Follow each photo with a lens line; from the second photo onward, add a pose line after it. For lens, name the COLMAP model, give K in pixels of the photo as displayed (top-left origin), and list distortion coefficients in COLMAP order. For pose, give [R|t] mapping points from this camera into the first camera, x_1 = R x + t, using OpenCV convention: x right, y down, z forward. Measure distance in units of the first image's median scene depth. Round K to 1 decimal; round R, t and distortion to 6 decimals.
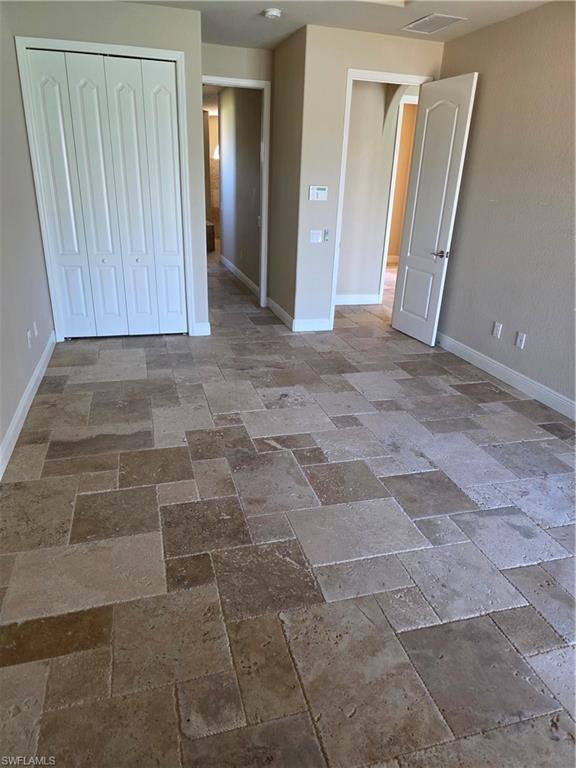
lens RADIAL K [[522.5, 0, 288.9], [0, 522.5, 385.4], [0, 0, 1]] dist [0.086083, -0.082526]
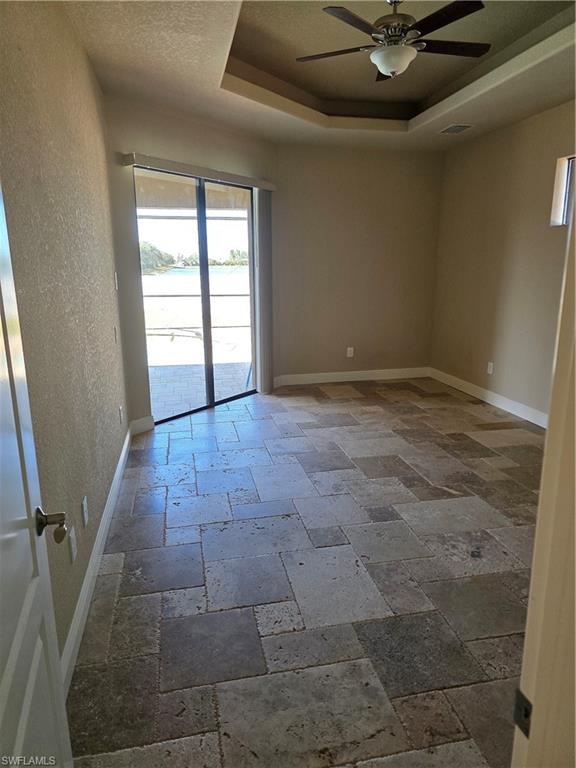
lens RADIAL K [[522.5, 0, 288.9], [0, 522.5, 385.4], [0, 0, 1]] dist [0.086083, -0.082526]
pose [[-0.997118, -0.047727, 0.058971, 0.287342], [-0.005302, 0.819256, 0.573403, -0.784791], [-0.075679, 0.571438, -0.817148, 2.060012]]
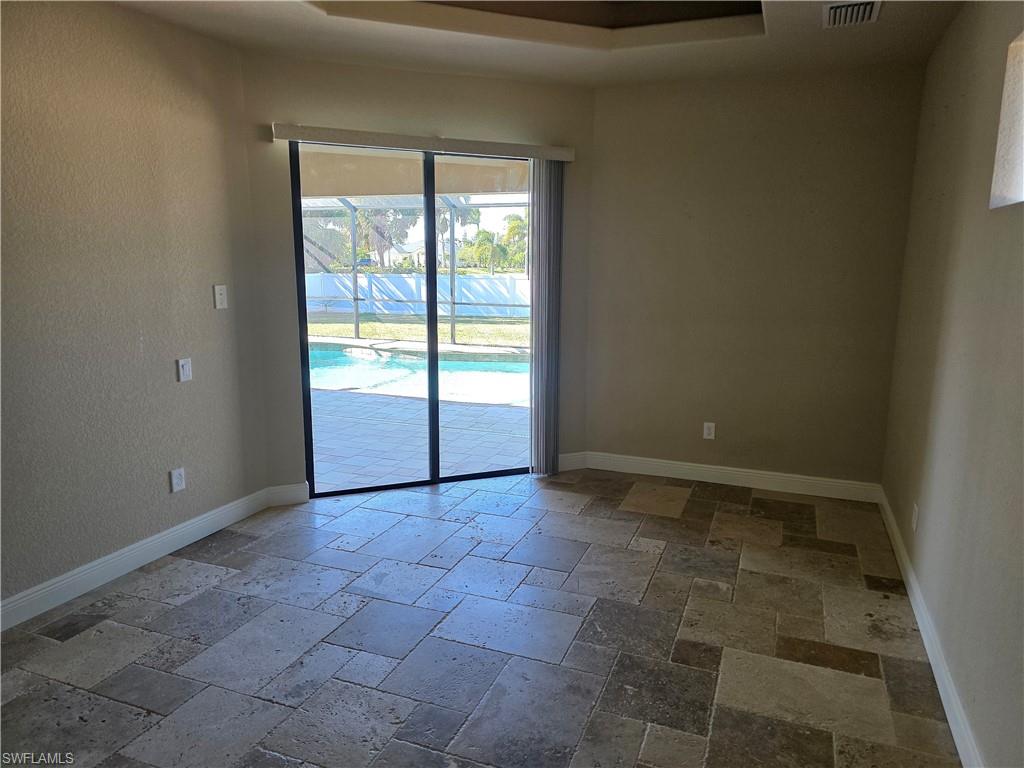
lens RADIAL K [[696.7, 0, 515.2], [0, 696.7, 384.8], [0, 0, 1]] dist [0.086083, -0.082526]
pose [[-0.792761, -0.156408, 0.589123, -0.482772], [0.189573, 0.855315, 0.482180, -0.609334], [-0.579303, 0.493936, -0.648410, 1.410072]]
